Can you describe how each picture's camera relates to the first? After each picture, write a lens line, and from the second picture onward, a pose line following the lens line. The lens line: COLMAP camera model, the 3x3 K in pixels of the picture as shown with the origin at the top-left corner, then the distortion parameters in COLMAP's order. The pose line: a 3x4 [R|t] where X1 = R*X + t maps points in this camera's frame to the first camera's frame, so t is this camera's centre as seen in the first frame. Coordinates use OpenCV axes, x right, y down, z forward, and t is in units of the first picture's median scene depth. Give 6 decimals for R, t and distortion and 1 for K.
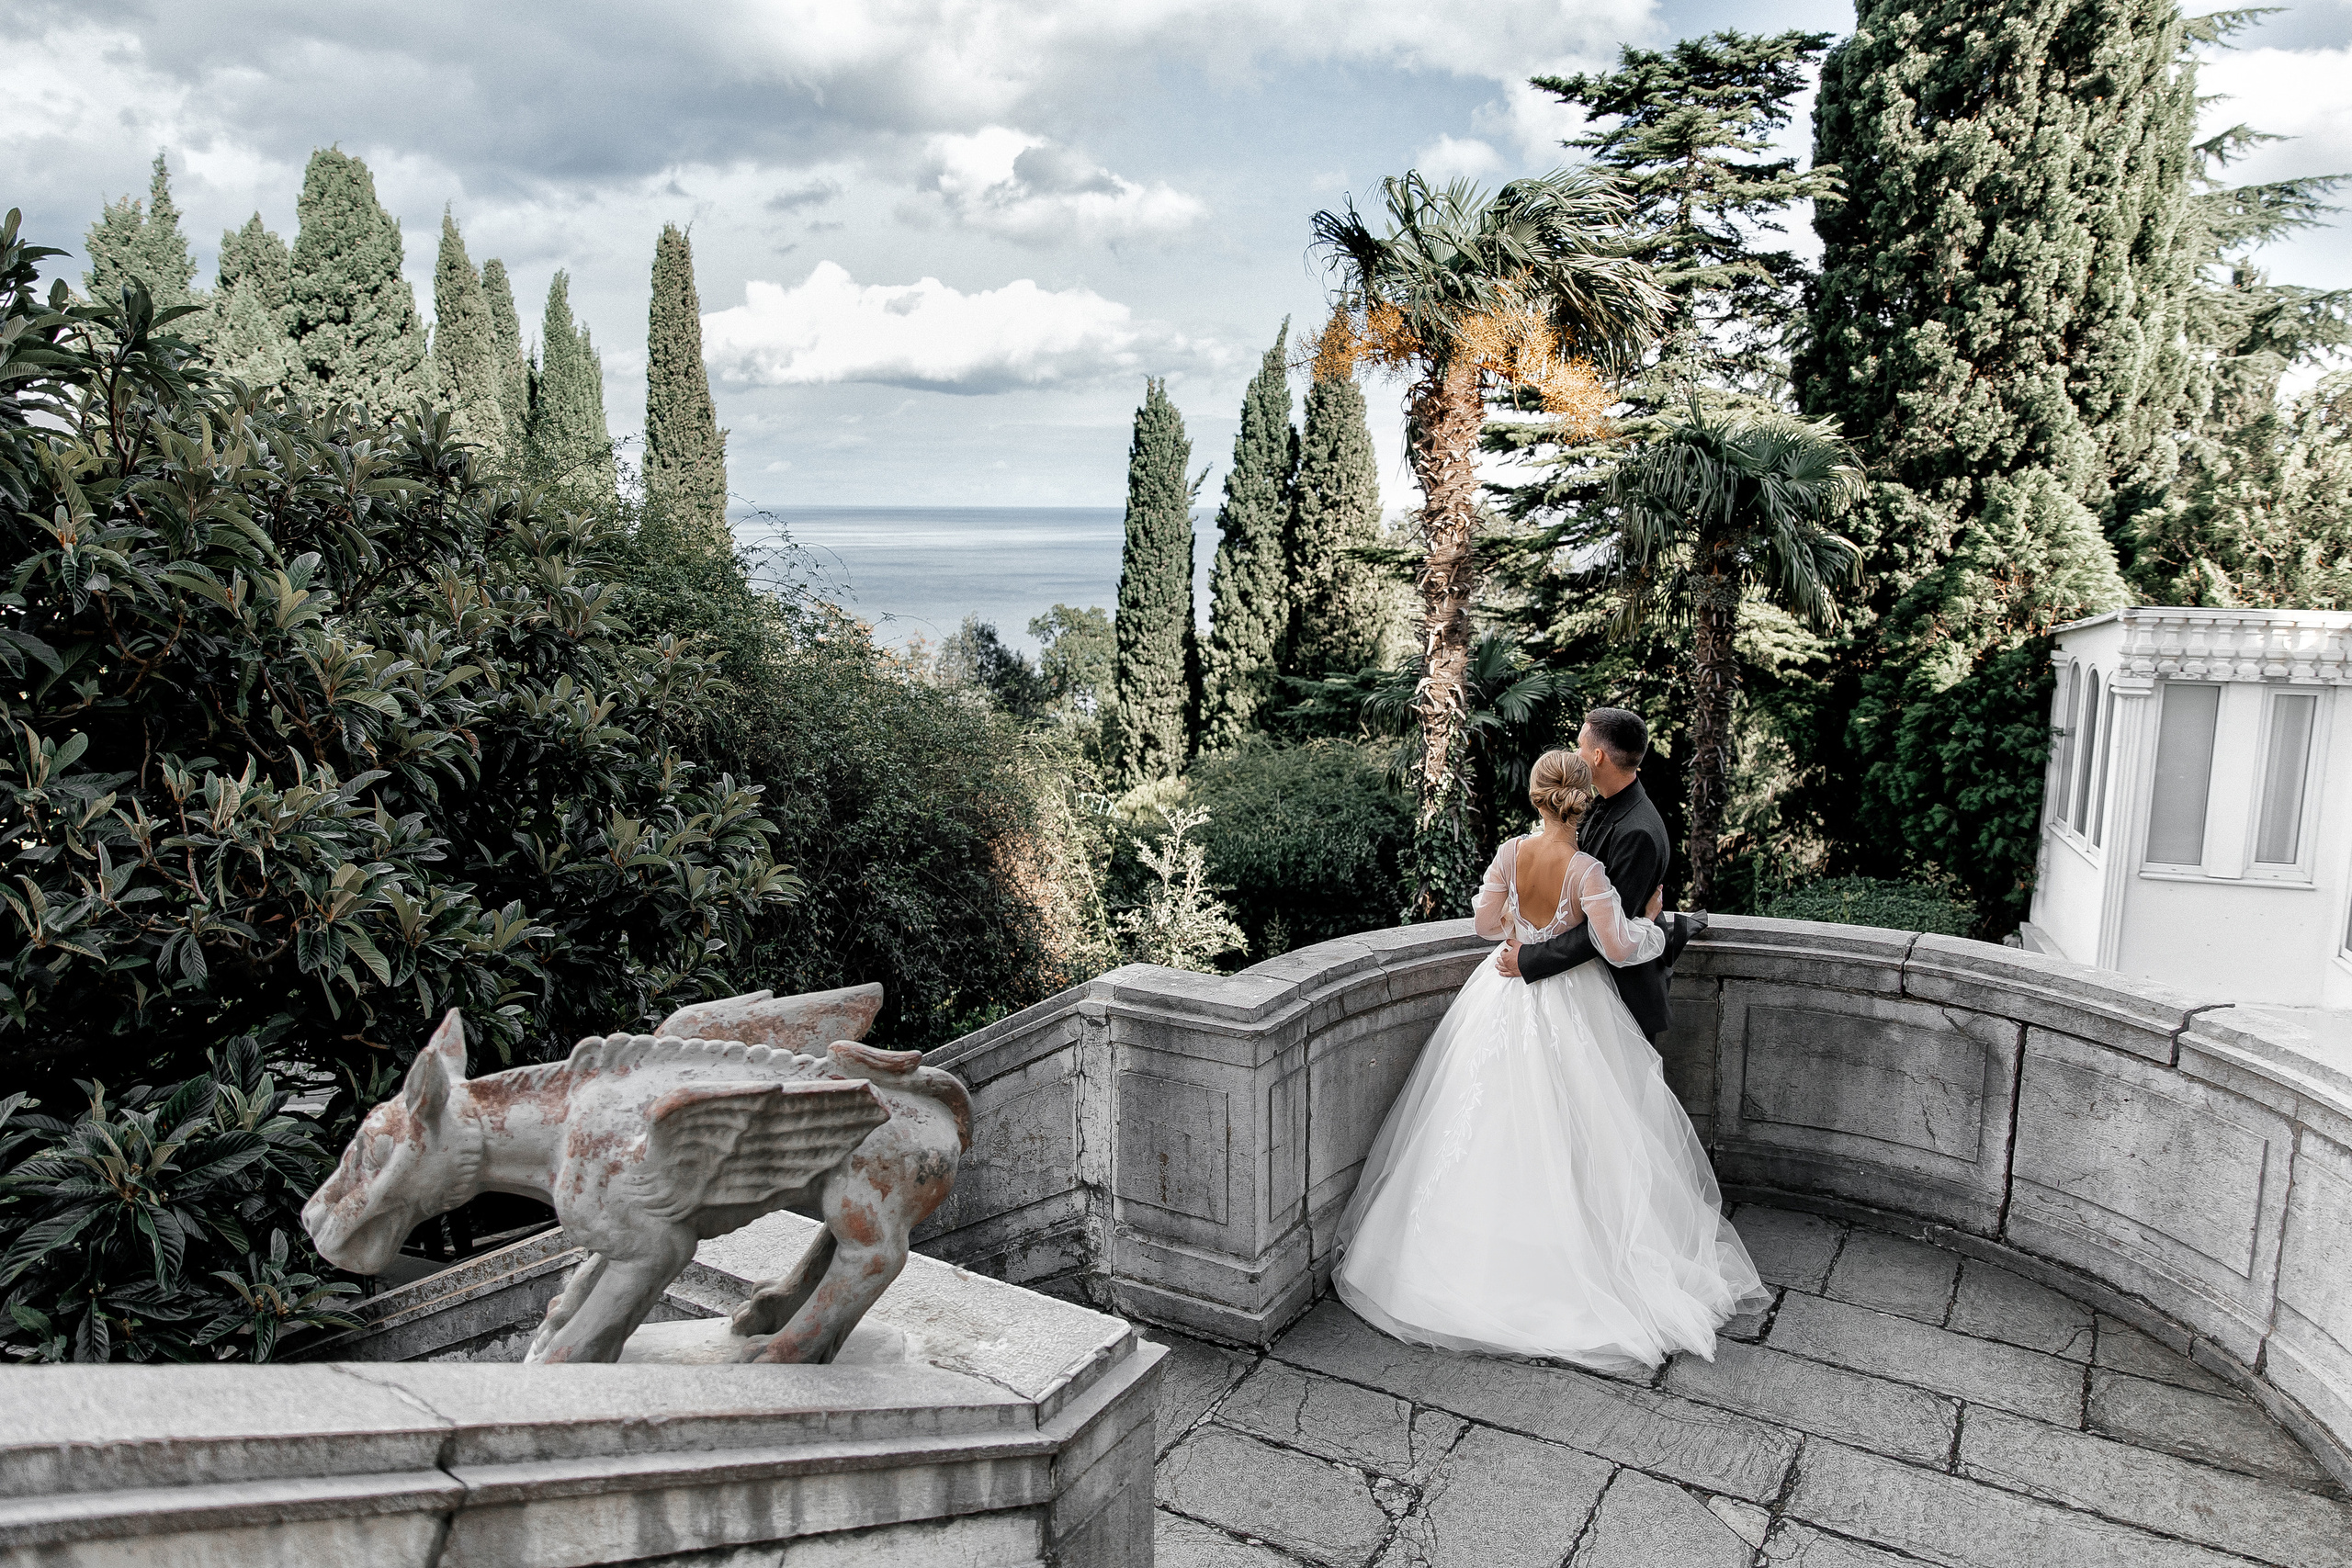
lens RADIAL K [[1660.9, 0, 1173.1], [0, 1660.9, 772.2], [0, 0, 1]] dist [0.049656, -0.005356]
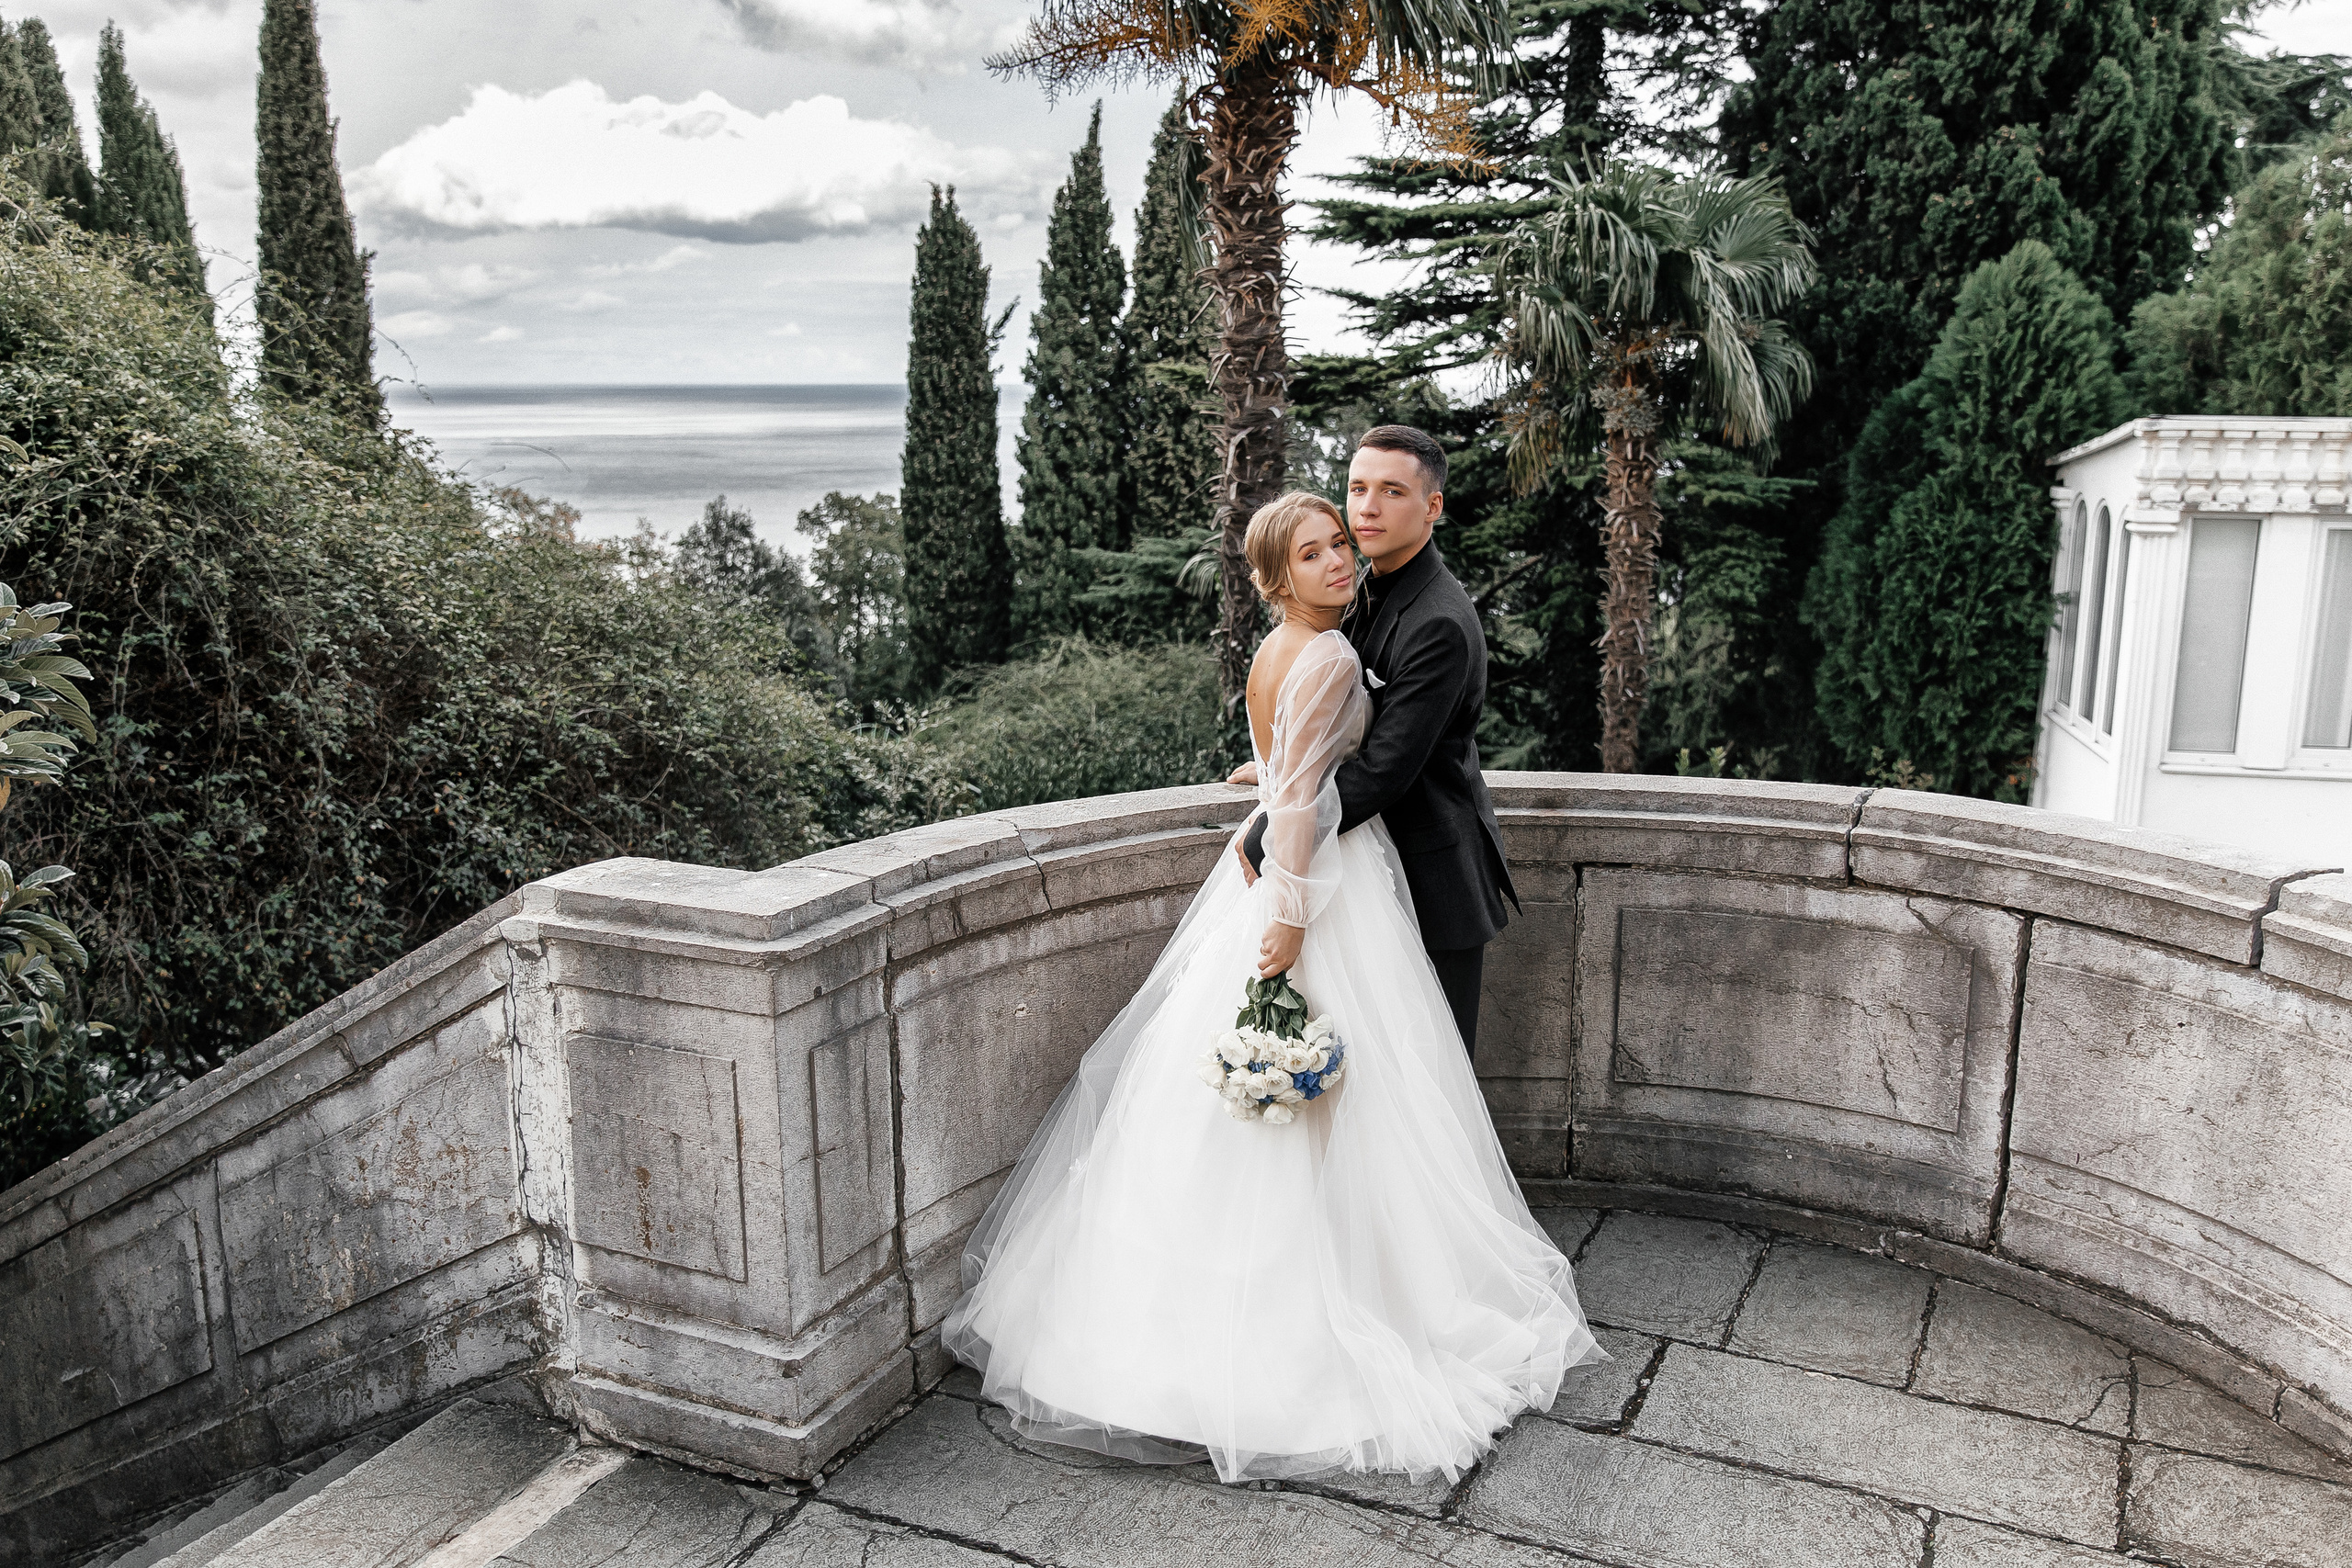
lens RADIAL K [[2021.7, 0, 1176.7], [0, 2021.7, 793.3], [0, 0, 1]] dist [0.022259, 0.012505]
pose [[0.996798, -0.021211, 0.077100, 0.119523], [0.018261, 0.999081, 0.038767, 0.065132], [-0.077852, -0.037235, 0.996269, 0.247909]]
